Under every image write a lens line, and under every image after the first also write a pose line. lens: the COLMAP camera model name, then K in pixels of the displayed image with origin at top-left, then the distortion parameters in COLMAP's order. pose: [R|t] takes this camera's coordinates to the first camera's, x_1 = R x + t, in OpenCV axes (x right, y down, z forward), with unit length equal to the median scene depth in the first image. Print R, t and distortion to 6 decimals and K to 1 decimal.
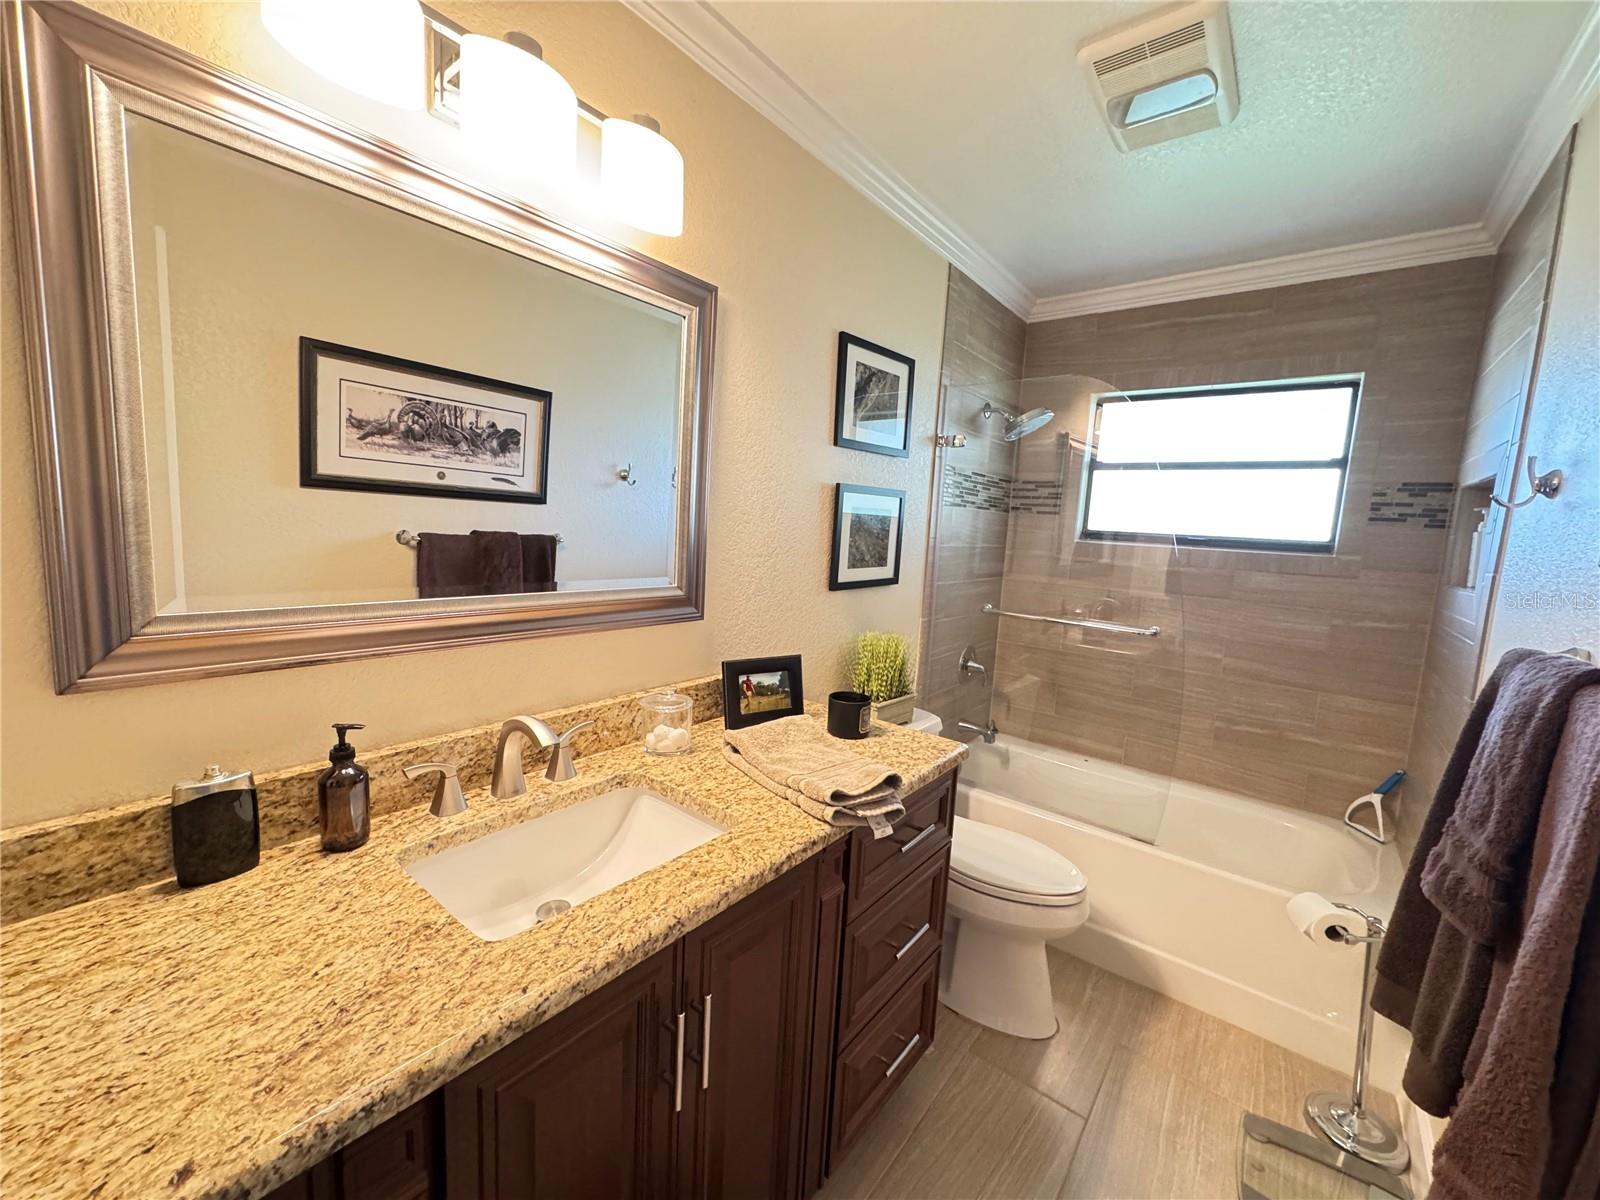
lens RADIAL K [[641.0, 0, 797.4], [0, 641.0, 597.4], [0, 0, 1]] dist [-0.001641, 0.000182]
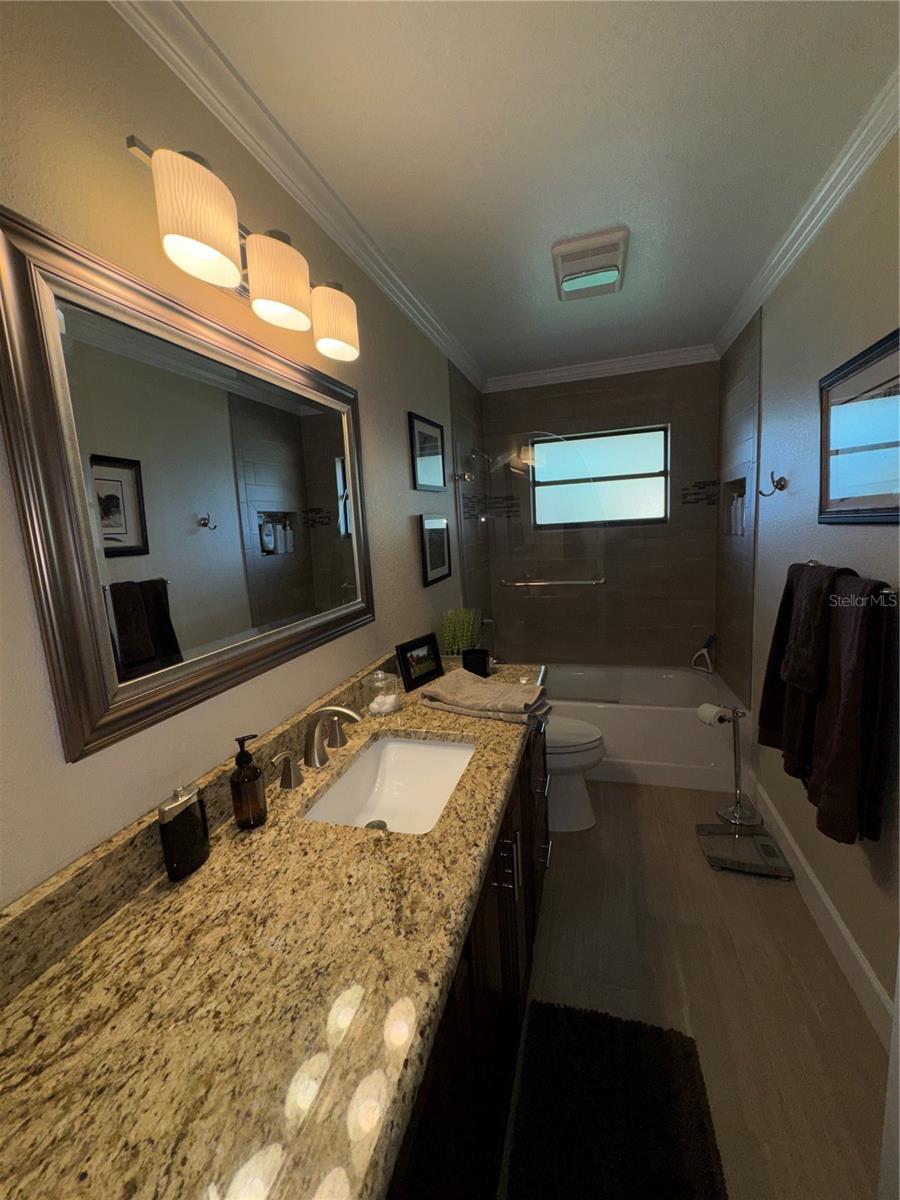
lens RADIAL K [[480.8, 0, 452.3], [0, 480.8, 597.2], [0, 0, 1]] dist [-0.001641, 0.000182]
pose [[0.921010, -0.164526, 0.353090, -0.369074], [0.154525, 0.986370, 0.056542, -0.053359], [-0.357580, 0.002486, 0.933879, -0.077195]]
